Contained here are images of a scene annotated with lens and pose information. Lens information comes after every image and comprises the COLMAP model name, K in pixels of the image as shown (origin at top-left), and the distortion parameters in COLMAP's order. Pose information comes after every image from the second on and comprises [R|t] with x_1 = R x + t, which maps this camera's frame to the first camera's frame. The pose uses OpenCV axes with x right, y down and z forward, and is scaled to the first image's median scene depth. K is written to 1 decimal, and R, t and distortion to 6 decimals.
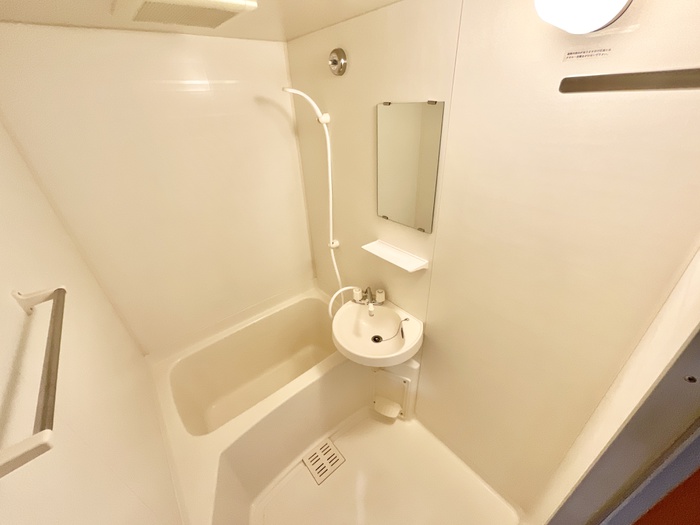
lens RADIAL K [[283.6, 0, 350.0], [0, 283.6, 262.5], [0, 0, 1]] dist [0.001936, -0.000710]
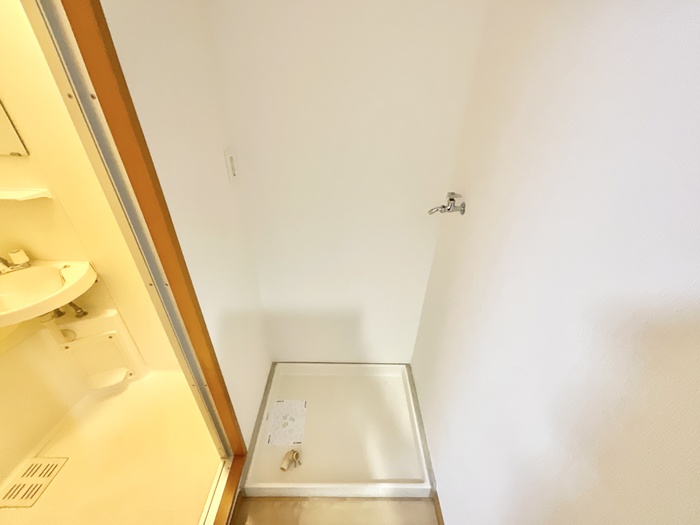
lens RADIAL K [[283.6, 0, 350.0], [0, 283.6, 262.5], [0, 0, 1]] dist [0.001936, -0.000710]
pose [[0.645130, -0.348945, 0.679738, 0.163870], [0.340490, 0.927703, 0.153084, 0.342357], [-0.684013, 0.132685, 0.717301, -0.262394]]
